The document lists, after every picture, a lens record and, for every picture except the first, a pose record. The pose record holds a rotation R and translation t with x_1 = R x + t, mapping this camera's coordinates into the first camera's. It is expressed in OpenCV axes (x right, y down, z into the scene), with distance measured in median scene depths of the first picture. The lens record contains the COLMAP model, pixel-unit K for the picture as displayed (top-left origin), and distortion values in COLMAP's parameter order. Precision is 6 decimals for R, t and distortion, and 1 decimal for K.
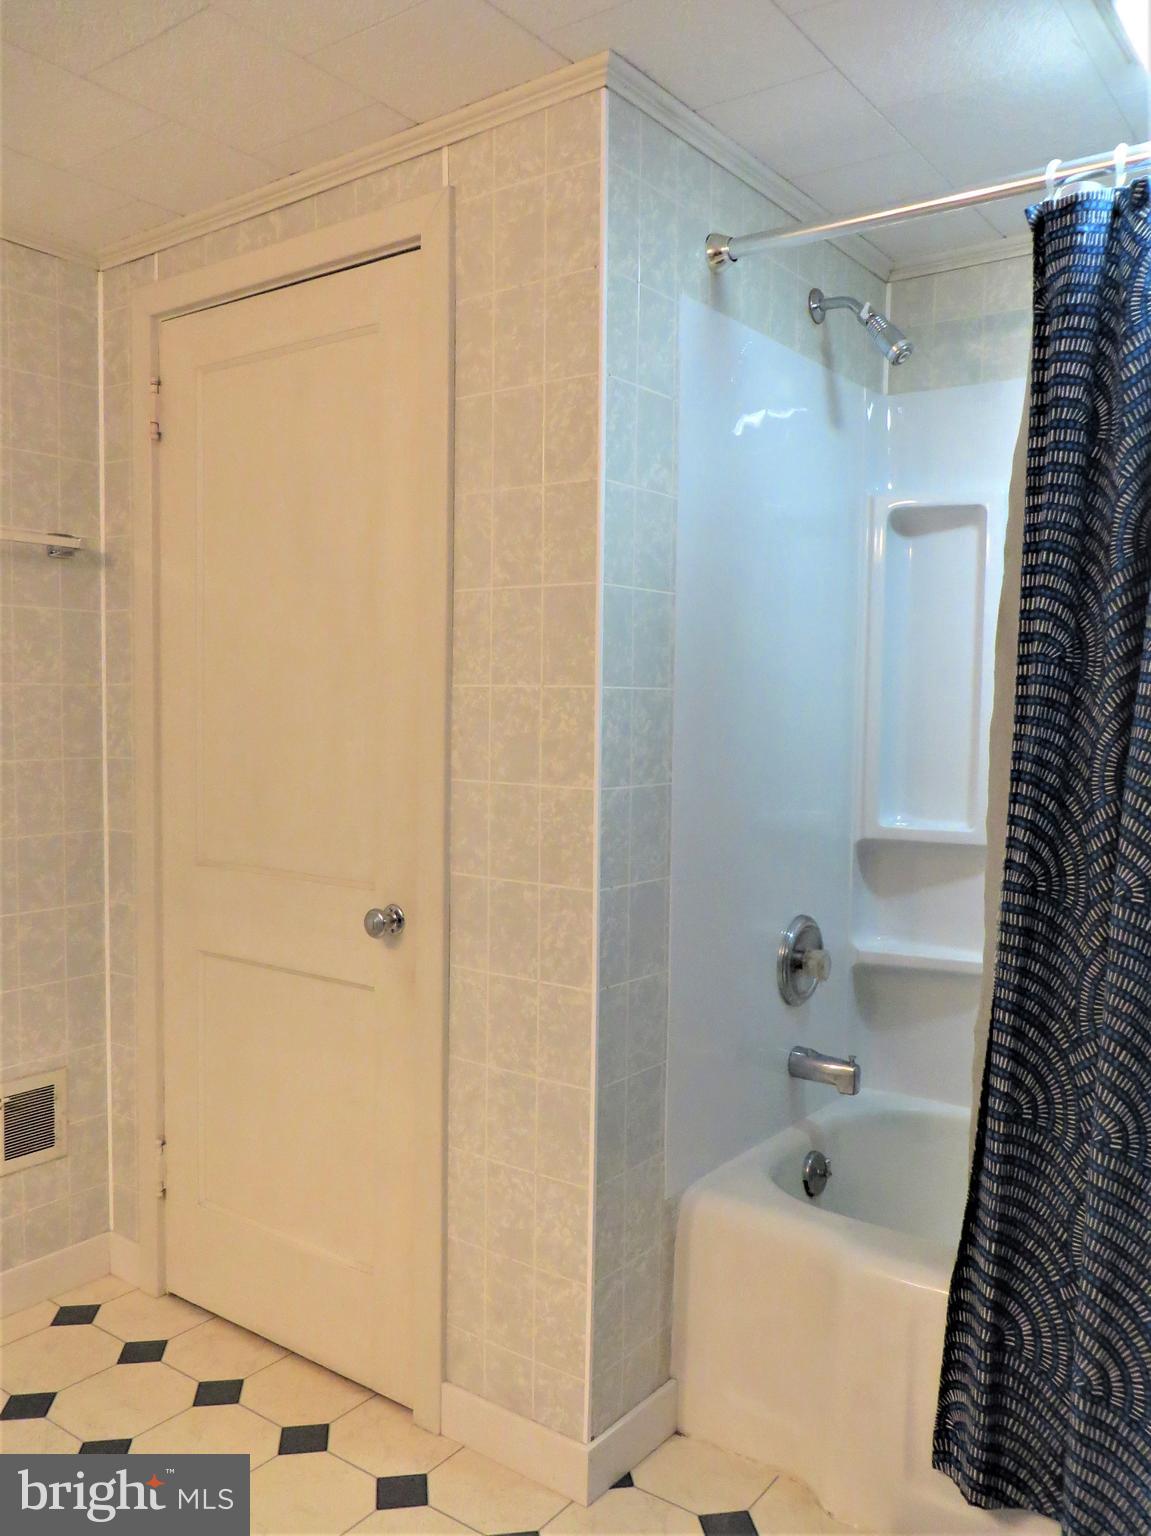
lens RADIAL K [[1194.2, 0, 575.8], [0, 1194.2, 760.6], [0, 0, 1]] dist [-0.031816, -0.001478]
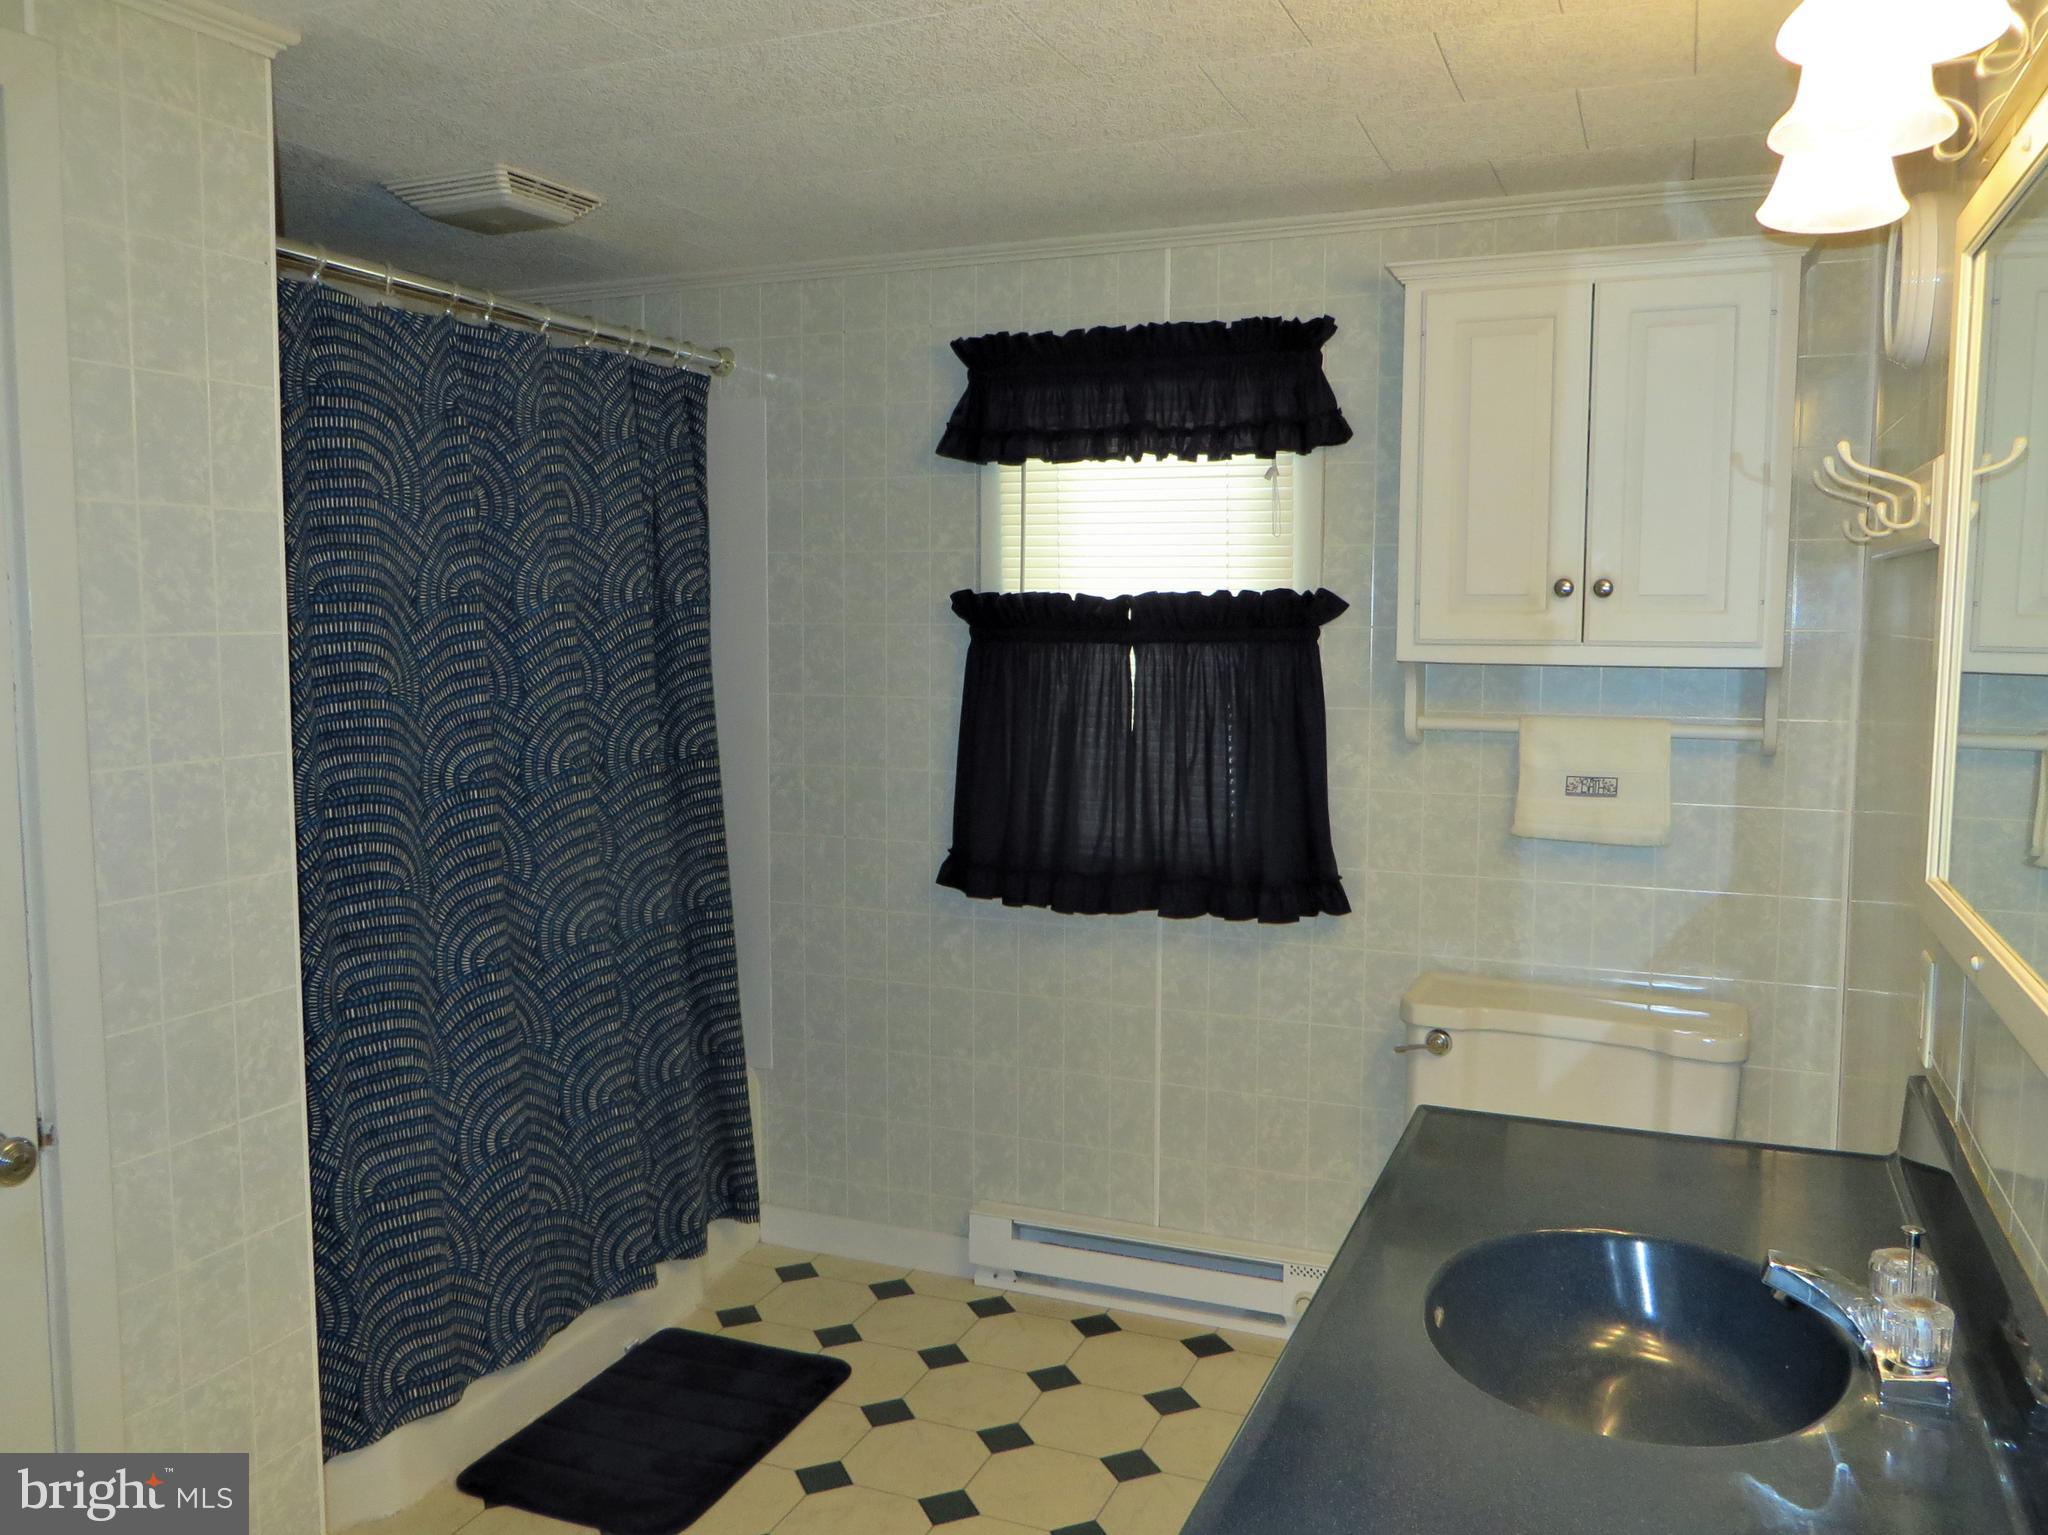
lens RADIAL K [[1592.3, 0, 1022.9], [0, 1592.3, 766.1], [0, 0, 1]] dist [-0.031816, -0.001478]
pose [[-0.250315, -0.098154, 0.963176, -1.185131], [0.045375, 0.992565, 0.112941, -0.152685], [-0.967101, 0.071975, -0.244000, 0.735791]]
